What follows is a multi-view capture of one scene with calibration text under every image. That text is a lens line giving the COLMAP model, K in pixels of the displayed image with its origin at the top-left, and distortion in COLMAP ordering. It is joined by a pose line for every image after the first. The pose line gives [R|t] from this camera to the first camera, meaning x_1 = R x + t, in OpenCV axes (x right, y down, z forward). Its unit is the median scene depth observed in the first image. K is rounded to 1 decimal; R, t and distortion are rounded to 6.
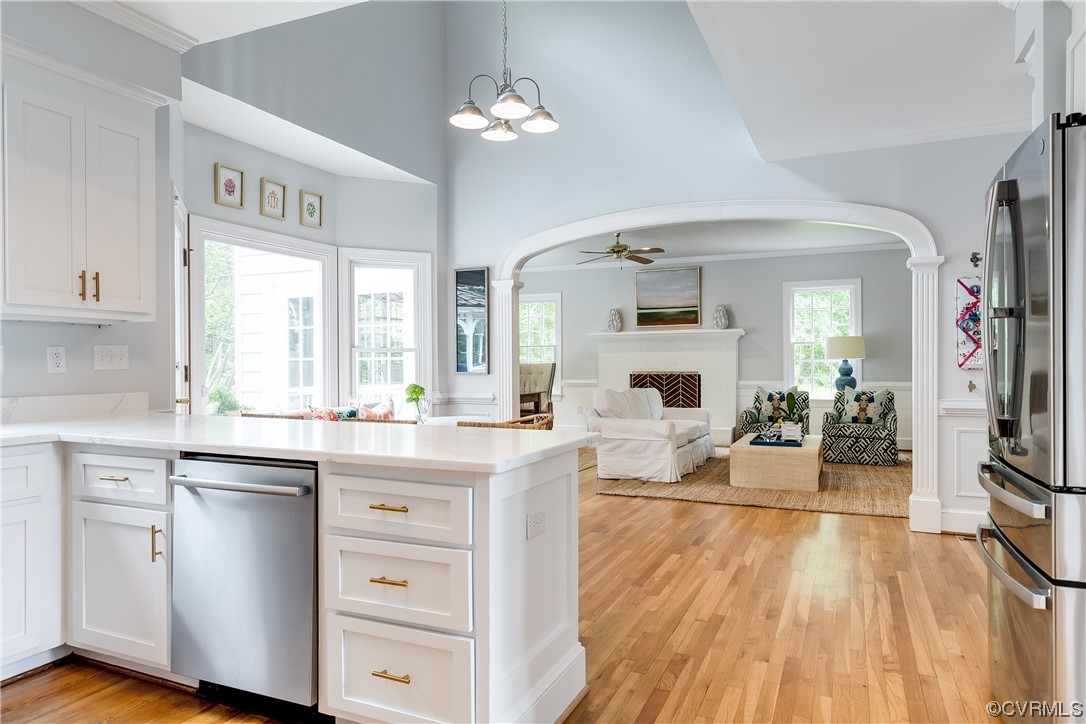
lens RADIAL K [[687.6, 0, 543.0], [0, 687.6, 362.0], [0, 0, 1]] dist [0.003146, 0.000346]
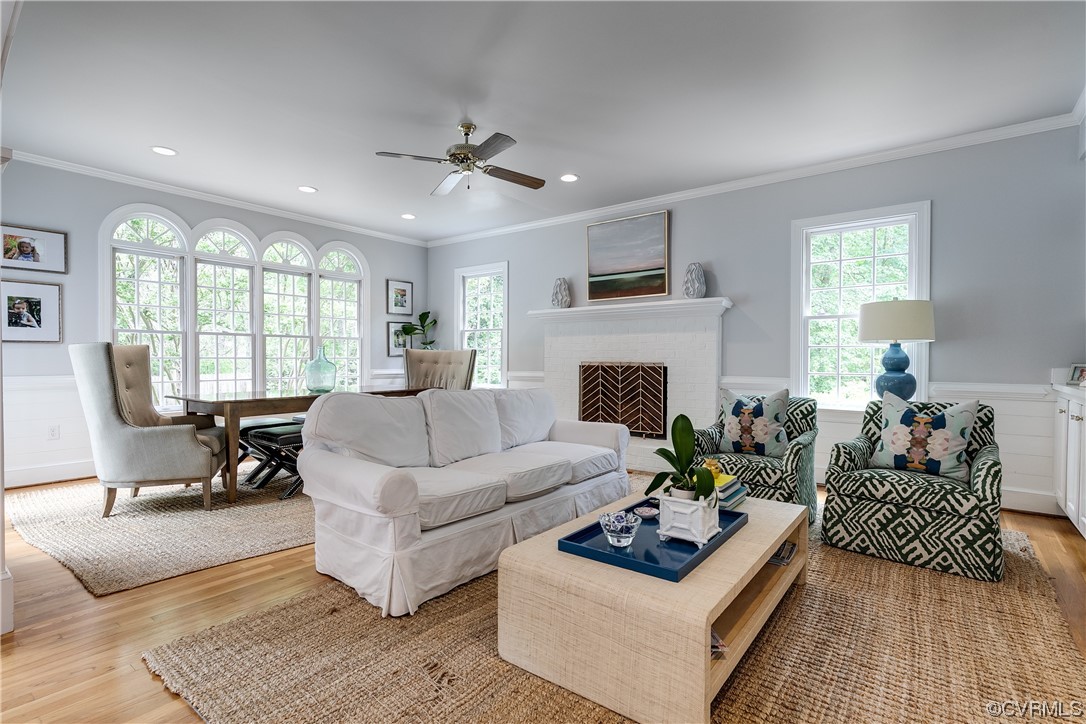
lens RADIAL K [[535.3, 0, 543.0], [0, 535.3, 362.0], [0, 0, 1]] dist [-0.001373, -0.000262]
pose [[0.974177, 0.008788, -0.225615, 0.270637], [-0.005960, 0.999895, 0.013213, 0.008565], [0.225708, -0.011527, 0.974127, 0.533142]]
